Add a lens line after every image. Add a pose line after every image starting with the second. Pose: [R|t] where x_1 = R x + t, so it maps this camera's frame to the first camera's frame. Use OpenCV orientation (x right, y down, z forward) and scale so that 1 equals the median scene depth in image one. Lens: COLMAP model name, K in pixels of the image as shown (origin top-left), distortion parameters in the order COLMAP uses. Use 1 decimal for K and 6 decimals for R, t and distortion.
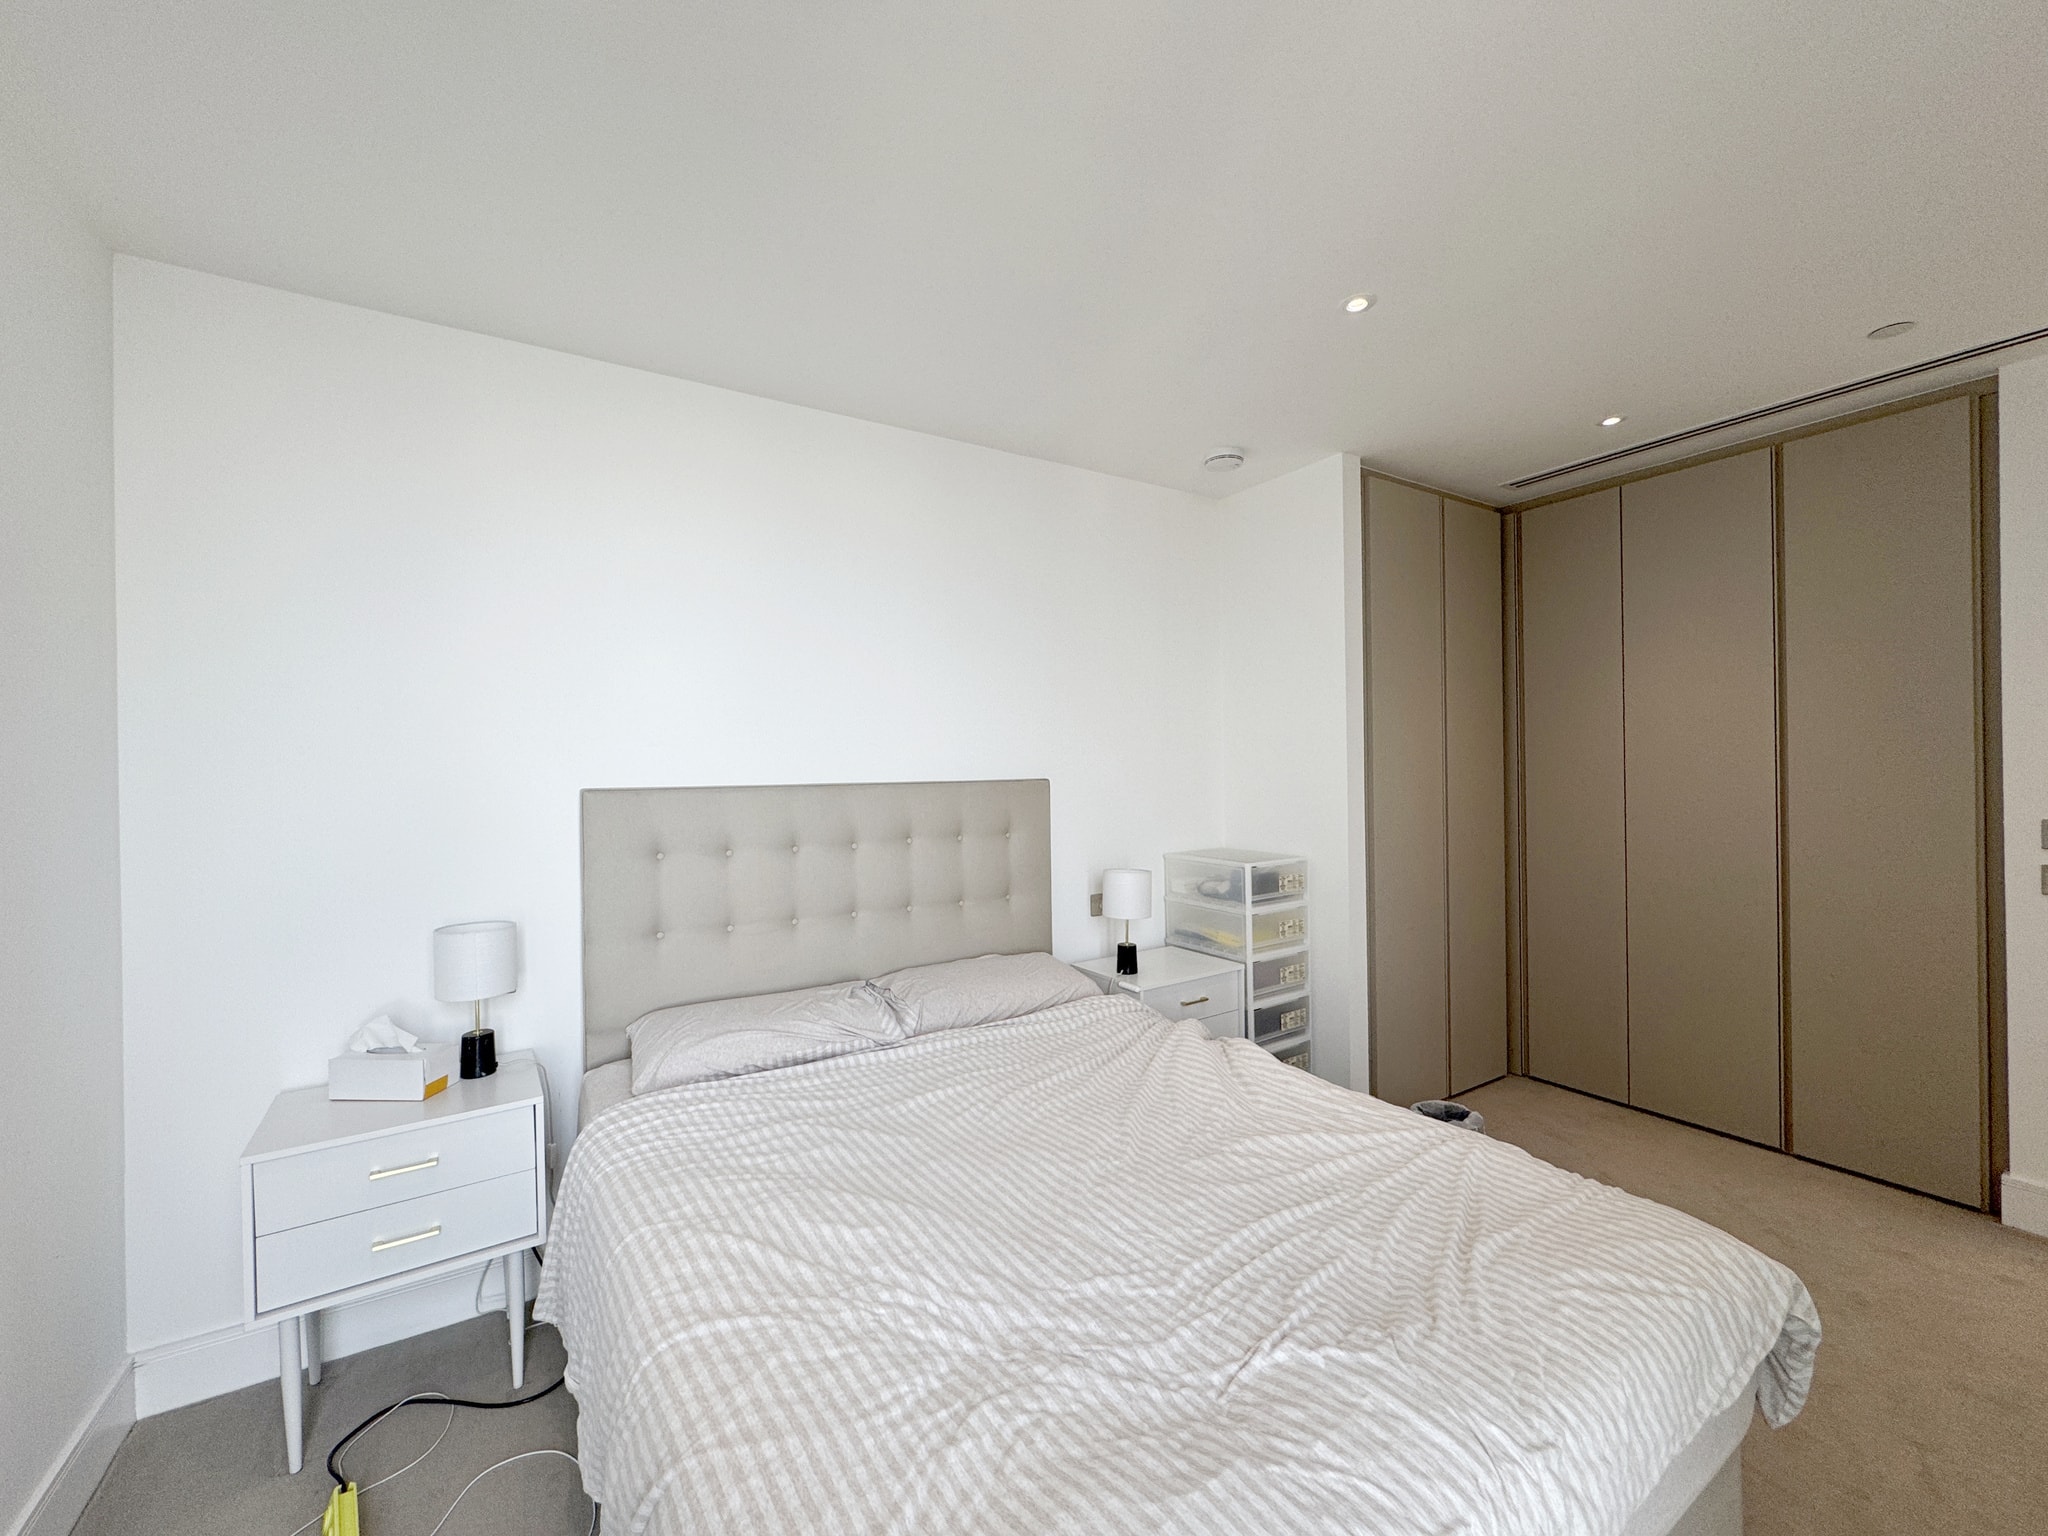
lens RADIAL K [[818.2, 0, 1028.9], [0, 818.2, 770.1], [0, 0, 1]] dist [-0.005253, 0.001016]
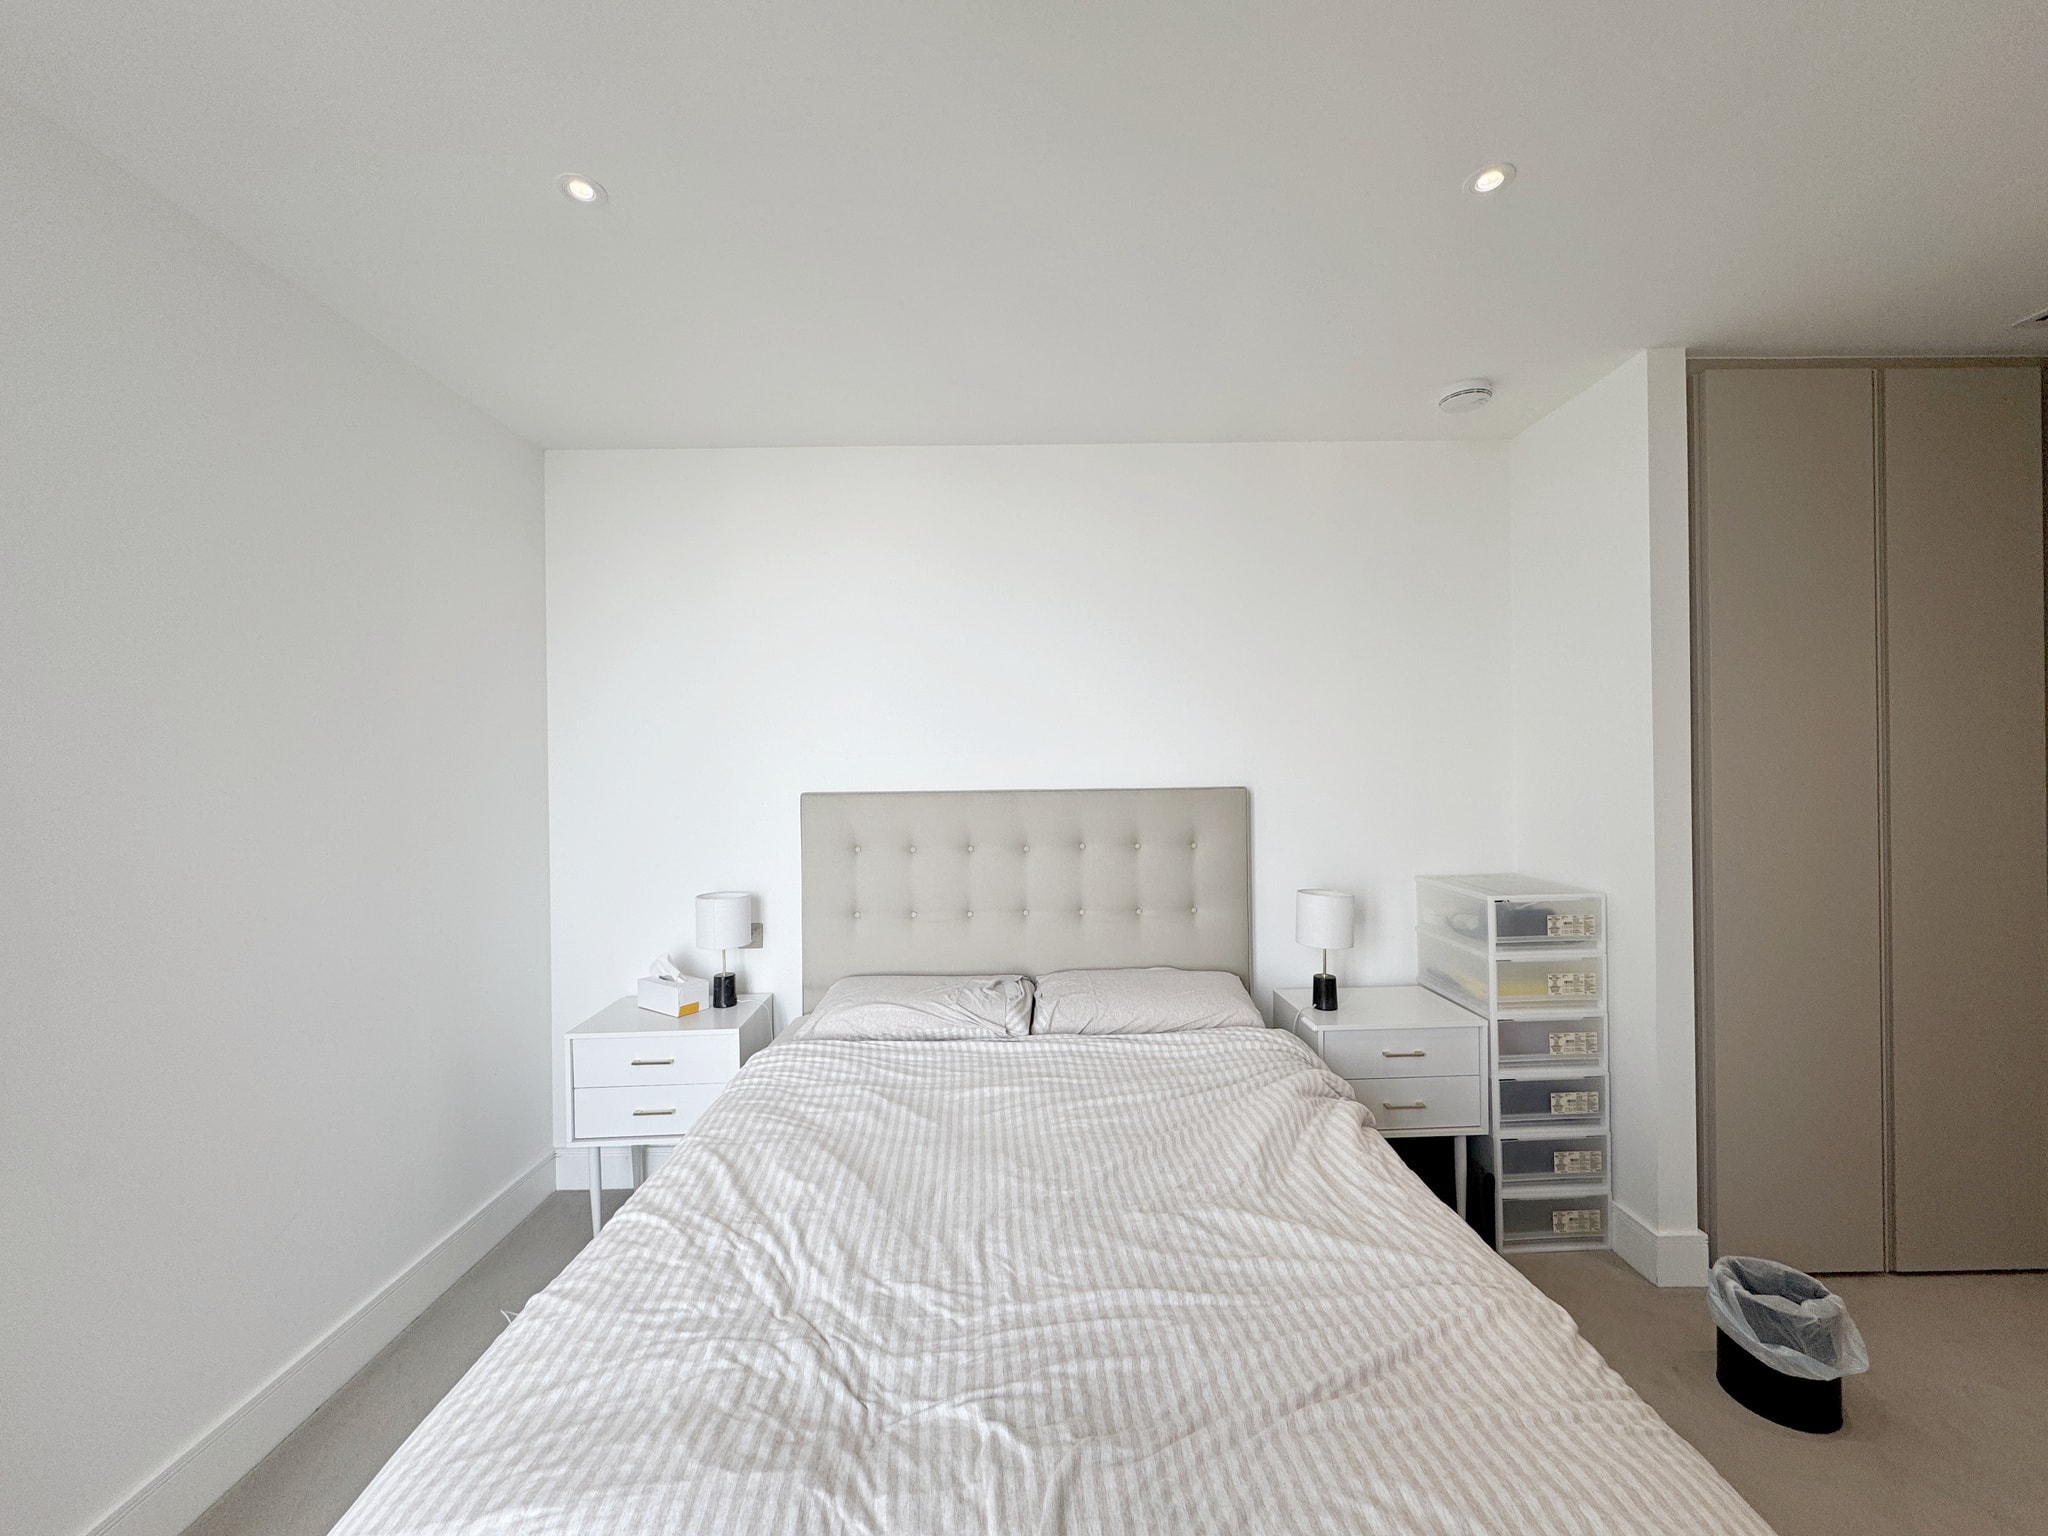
lens RADIAL K [[818.2, 0, 1026.4], [0, 818.2, 771.5], [0, 0, 1]] dist [-0.005253, 0.001016]
pose [[0.851467, 0.002489, -0.524403, 0.395304], [0.000953, 0.999980, 0.006295, -0.017607], [0.524408, -0.005860, 0.851447, 0.104628]]
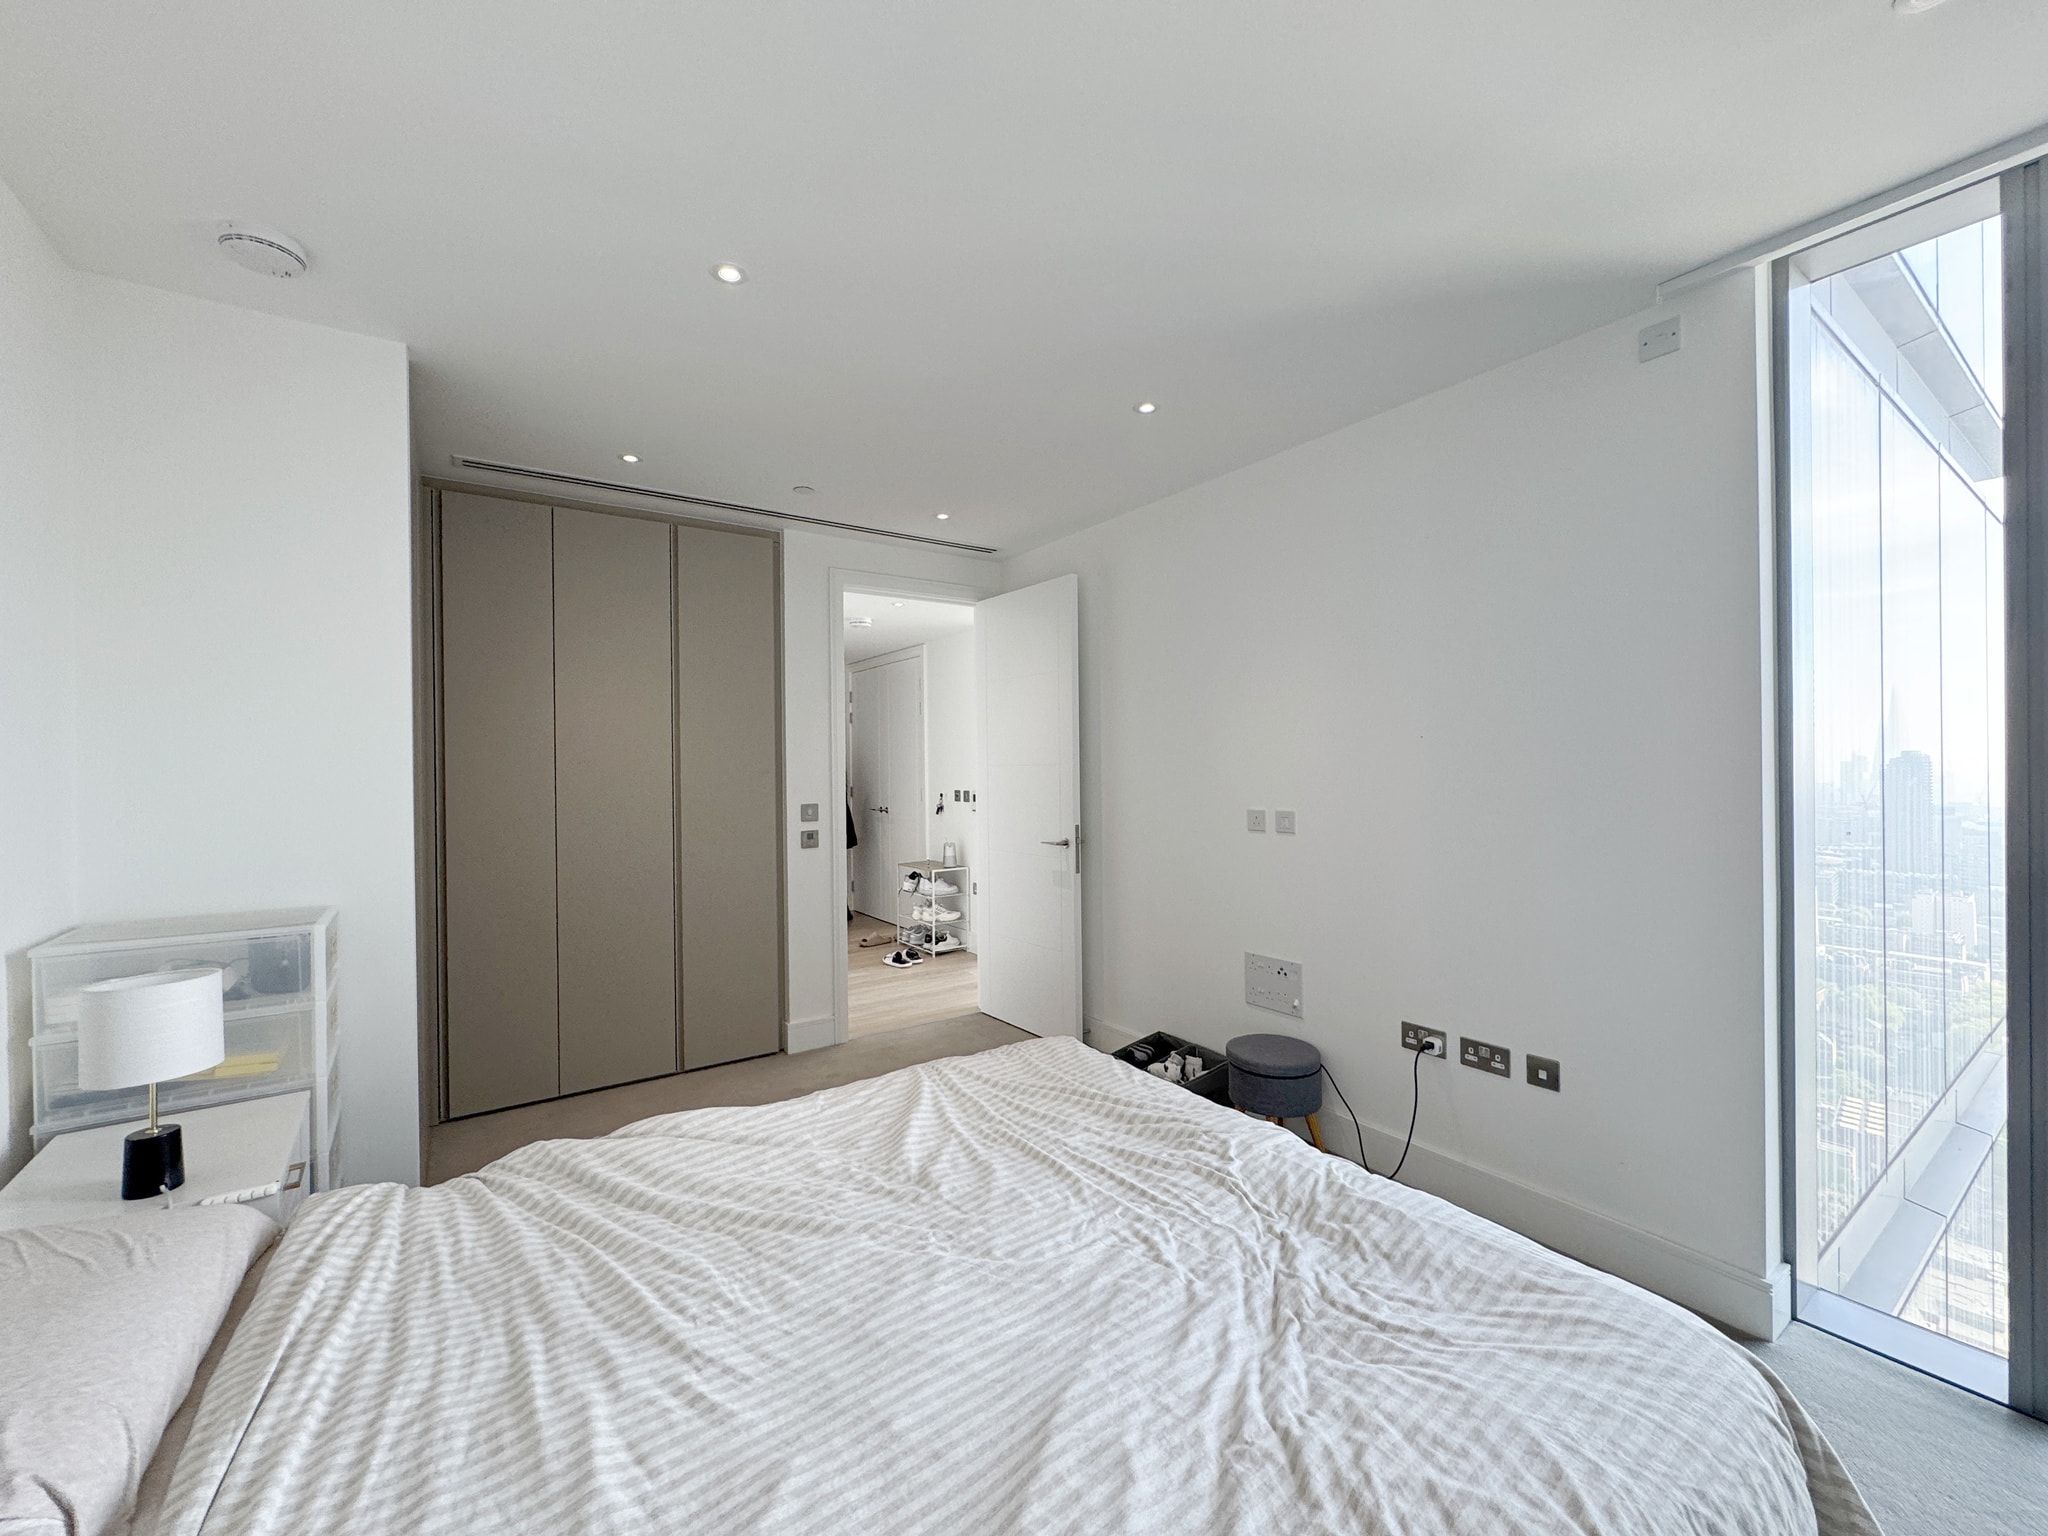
lens RADIAL K [[818.2, 0, 1018.5], [0, 818.2, 764.6], [0, 0, 1]] dist [-0.005253, 0.001016]
pose [[-0.038033, 0.017278, 0.999127, -0.491478], [0.015209, 0.999745, -0.016710, 0.014631], [-0.999161, 0.014561, -0.038286, 0.642997]]
